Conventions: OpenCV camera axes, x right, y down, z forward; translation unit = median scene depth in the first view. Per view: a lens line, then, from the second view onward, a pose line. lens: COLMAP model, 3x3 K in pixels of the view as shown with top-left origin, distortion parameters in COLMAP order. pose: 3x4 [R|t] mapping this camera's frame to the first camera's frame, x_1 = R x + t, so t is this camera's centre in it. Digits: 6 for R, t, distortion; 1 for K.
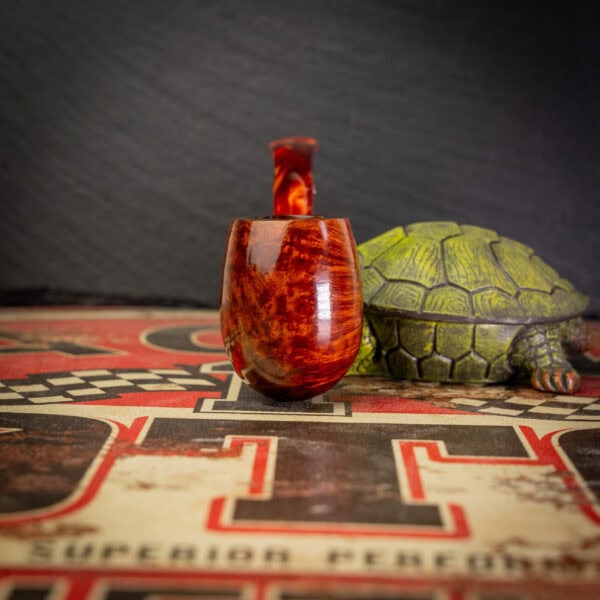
lens RADIAL K [[1689.9, 0, 300.0], [0, 1689.9, 300.0], [0, 0, 1]] dist [-0.003358, -0.528160]
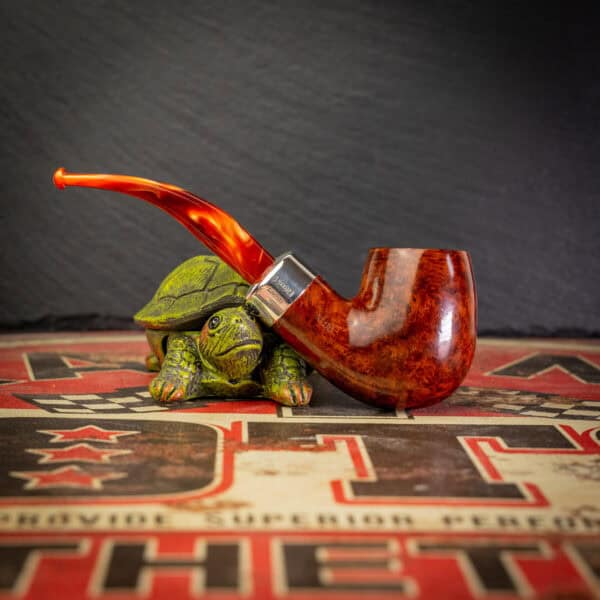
lens RADIAL K [[1689.9, 0, 300.0], [0, 1689.9, 300.0], [0, 0, 1]] dist [-0.003358, -0.528160]
pose [[0.999667, -0.010751, 0.023477, -0.082621], [0.011127, 0.999811, -0.015917, 0.005035], [-0.023301, 0.016173, 0.999598, -0.179789]]
